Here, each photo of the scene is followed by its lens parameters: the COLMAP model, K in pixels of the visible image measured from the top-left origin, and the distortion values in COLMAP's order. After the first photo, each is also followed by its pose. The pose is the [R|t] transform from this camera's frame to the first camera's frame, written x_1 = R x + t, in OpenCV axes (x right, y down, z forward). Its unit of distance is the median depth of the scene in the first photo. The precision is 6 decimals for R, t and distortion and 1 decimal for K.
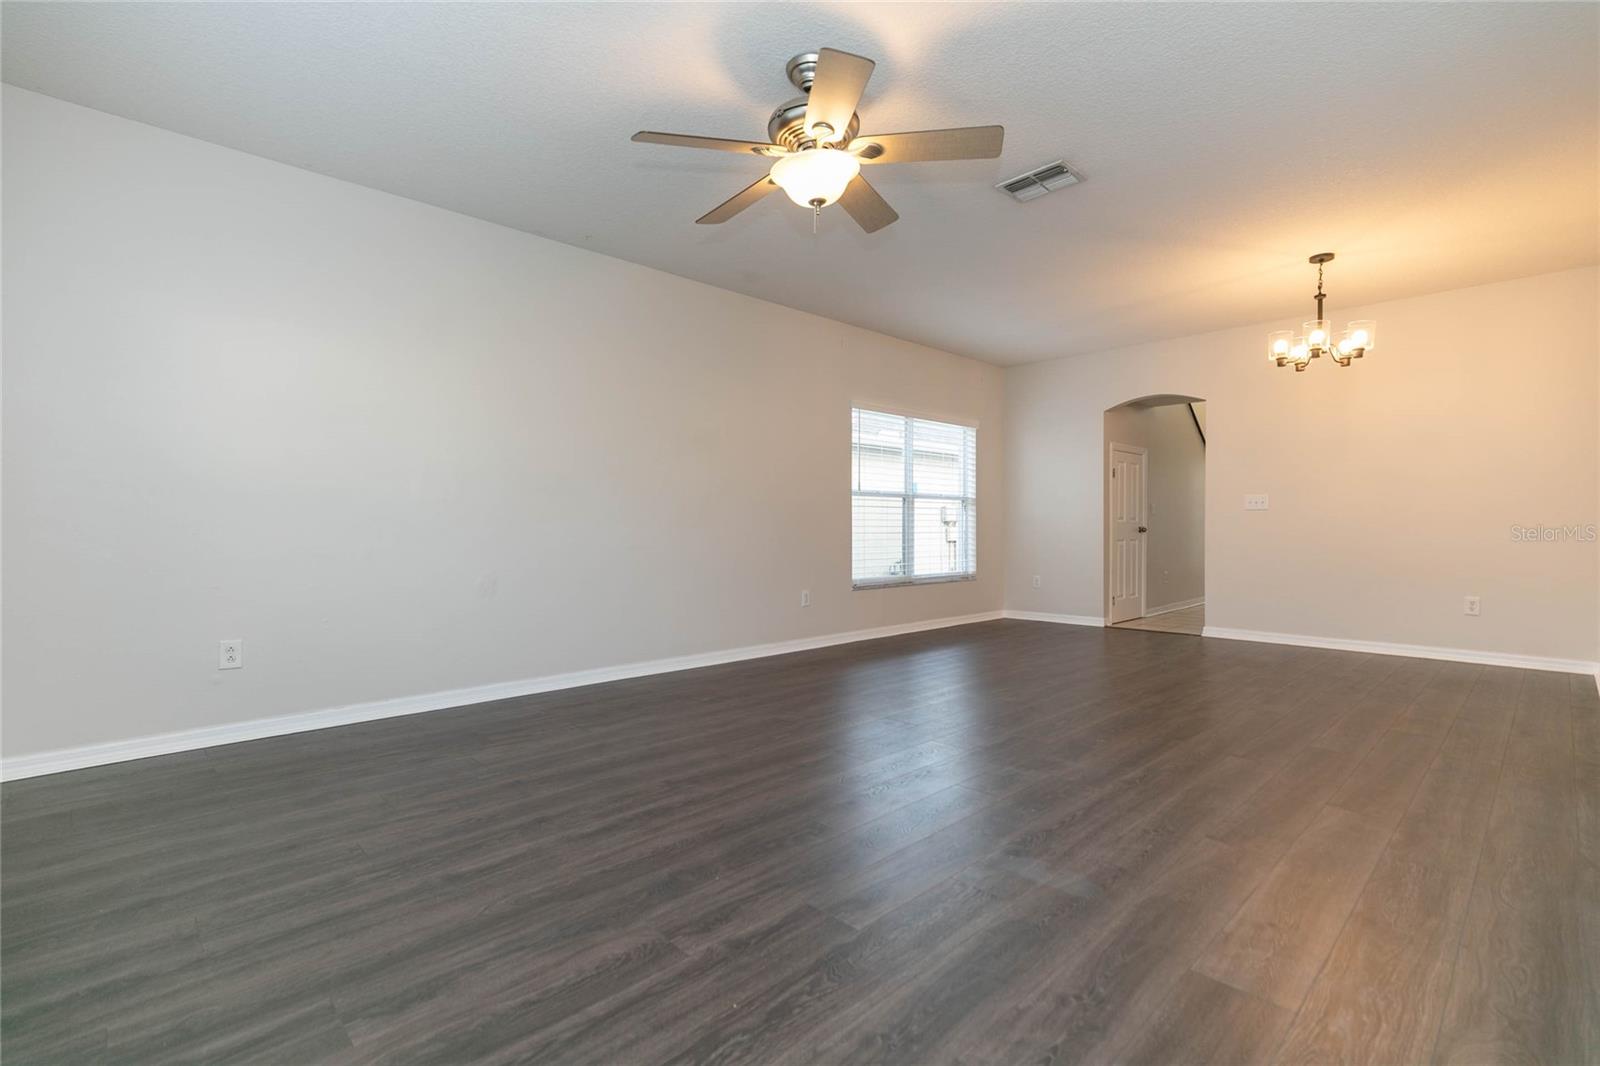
lens RADIAL K [[712.3, 0, 800.0], [0, 712.3, 533.0], [0, 0, 1]] dist [0.002296, 0.000574]
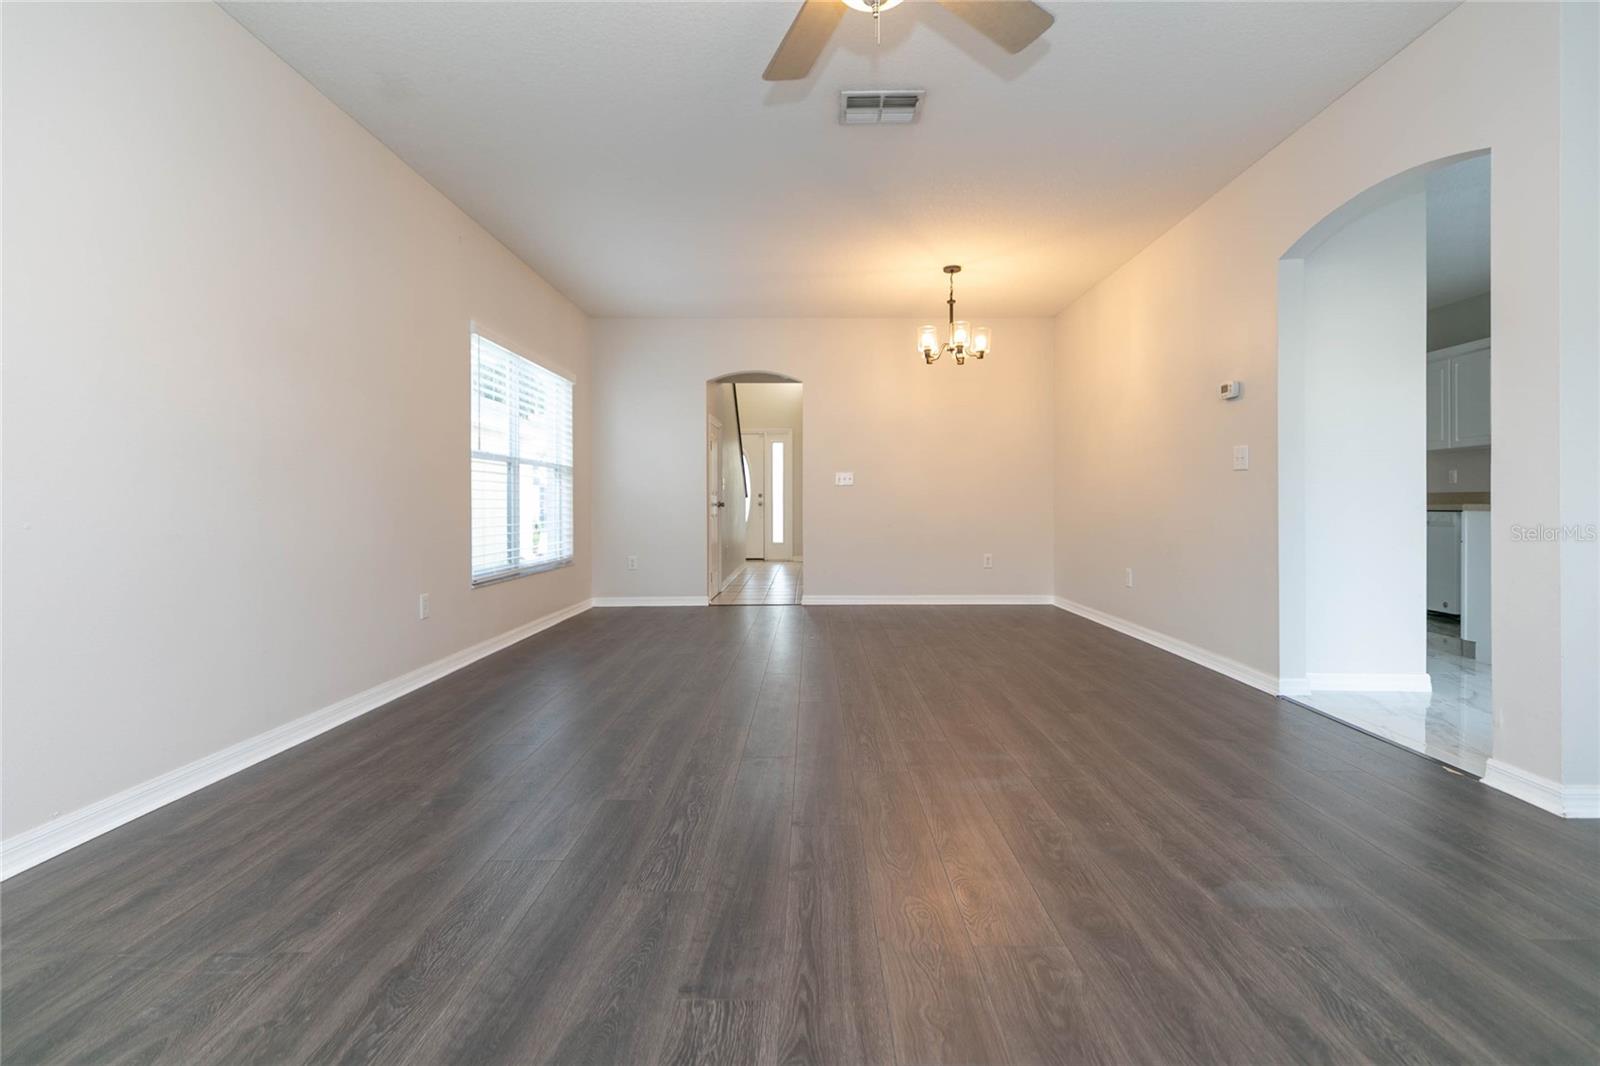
lens RADIAL K [[735.2, 0, 802.4], [0, 735.2, 506.3], [0, 0, 1]] dist [-0.000376, -0.000373]
pose [[0.702652, -0.003707, 0.711524, -0.306885], [0.007994, 0.999964, -0.002684, 0.003358], [-0.711489, 0.007574, 0.702656, 0.349120]]
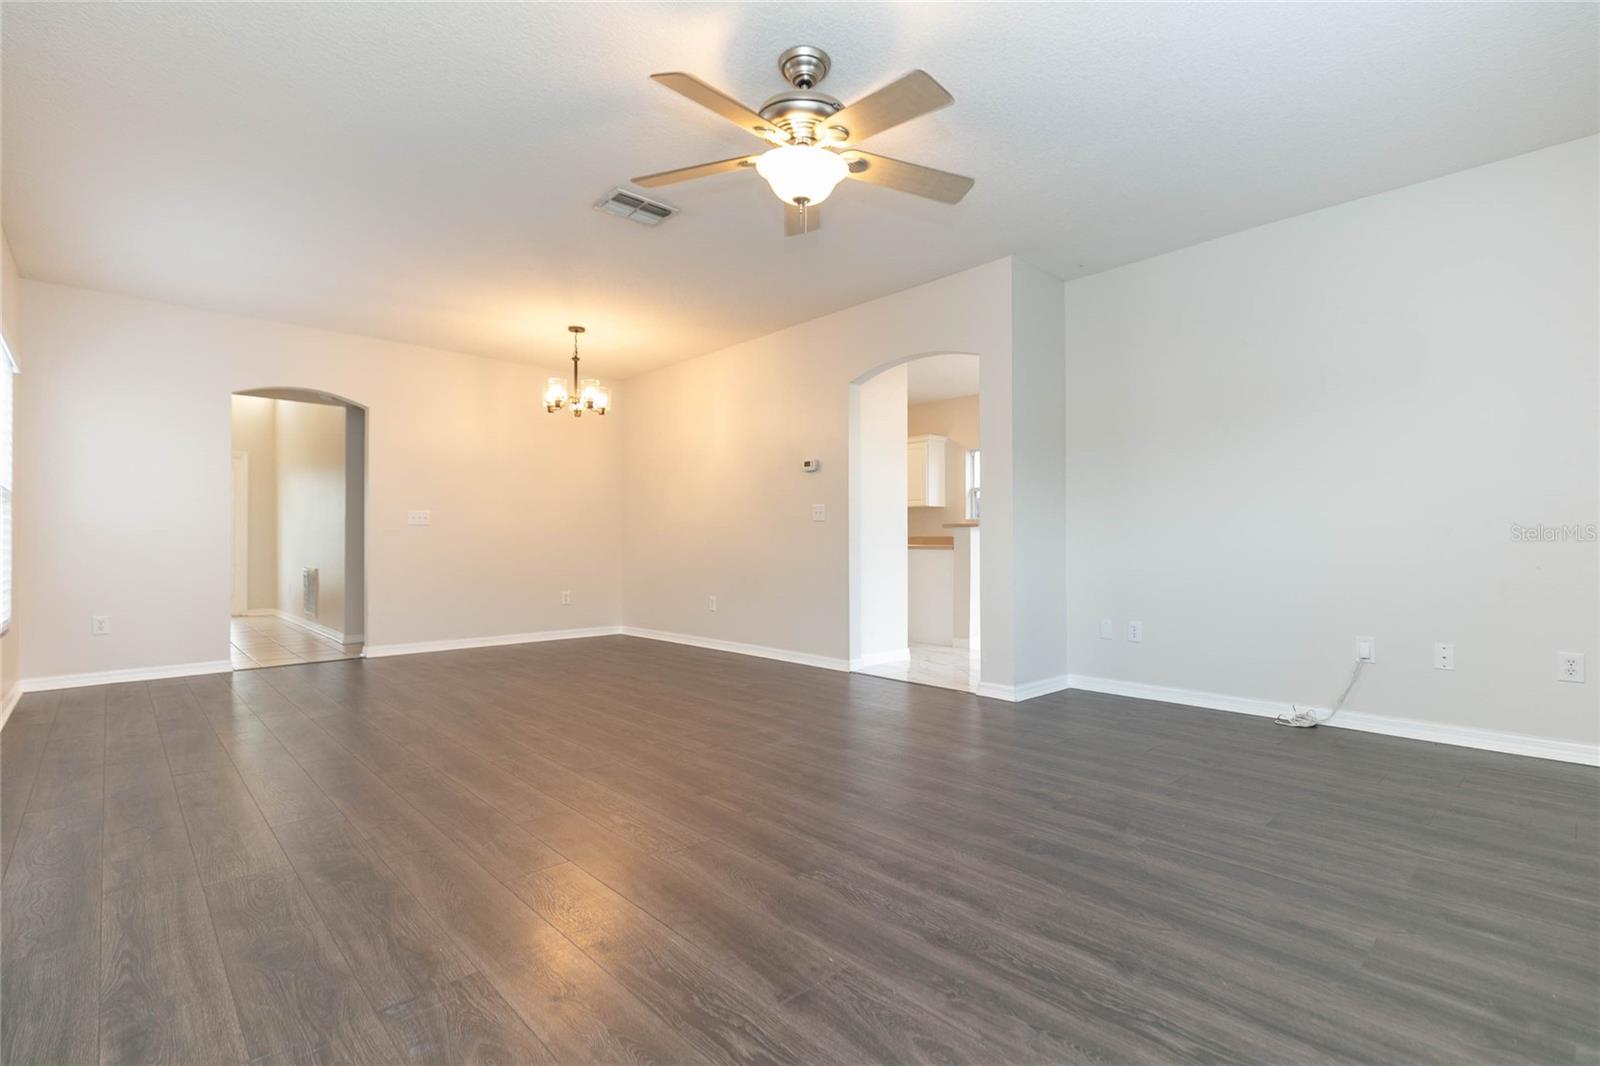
lens RADIAL K [[739.9, 0, 809.7], [0, 739.9, 525.1], [0, 0, 1]] dist [0.002038, -0.000986]
pose [[0.017332, 0.028349, 0.999448, -0.591478], [0.010325, 0.999540, -0.028531, 0.005260], [-0.999796, 0.010814, 0.017031, 0.591839]]
